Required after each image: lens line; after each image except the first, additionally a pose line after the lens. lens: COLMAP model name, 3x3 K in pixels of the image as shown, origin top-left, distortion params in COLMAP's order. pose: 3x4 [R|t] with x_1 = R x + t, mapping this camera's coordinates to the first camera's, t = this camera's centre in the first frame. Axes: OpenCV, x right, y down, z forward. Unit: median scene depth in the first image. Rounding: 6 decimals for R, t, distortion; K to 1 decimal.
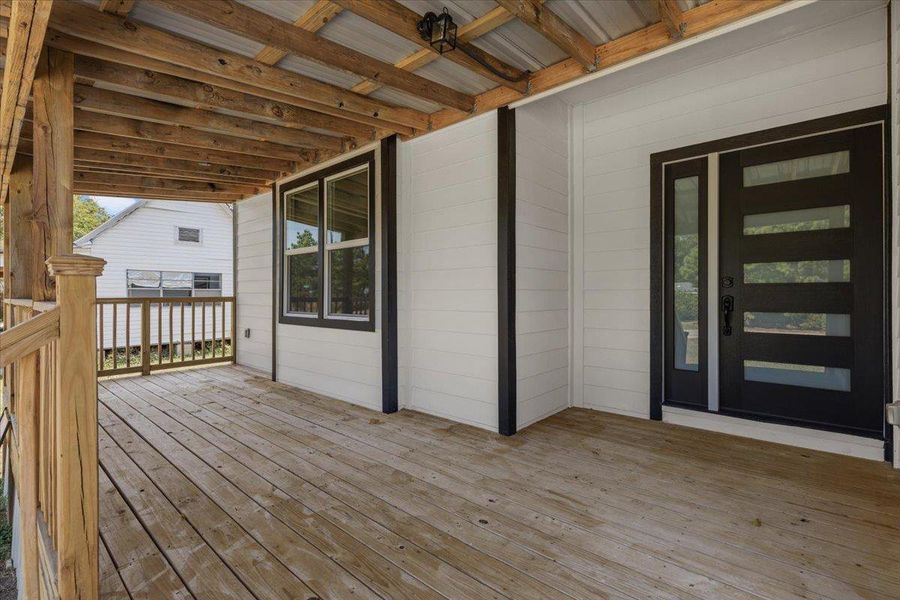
lens RADIAL K [[408.6, 0, 451.7], [0, 408.6, 300.6], [0, 0, 1]] dist [0.003741, 0.001200]
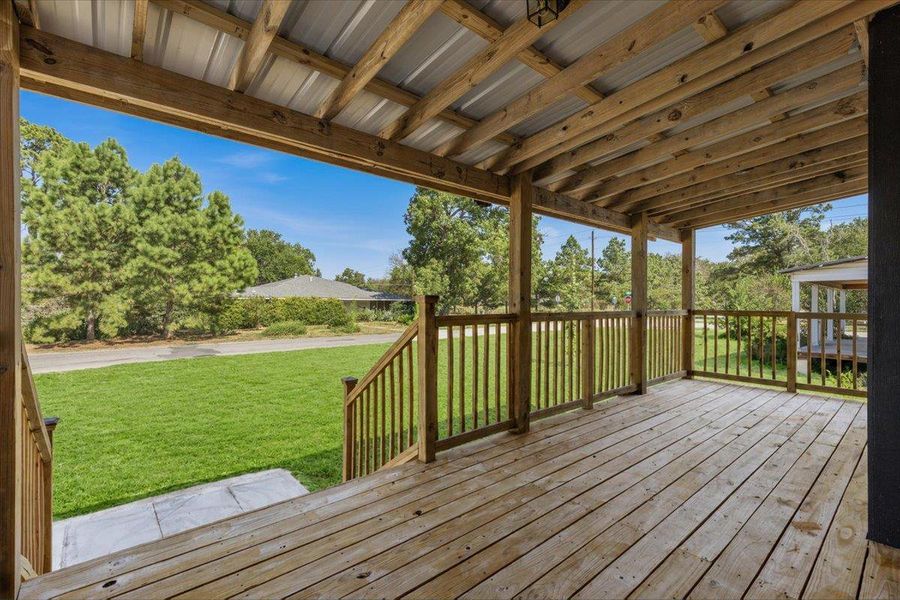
lens RADIAL K [[408.6, 0, 453.9], [0, 408.6, 298.3], [0, 0, 1]] dist [0.003741, 0.001200]
pose [[-0.146588, -0.002245, -0.989195, 0.598868], [-0.020682, 0.999786, 0.000796, -0.038891], [0.988981, 0.020575, -0.146603, 0.688811]]
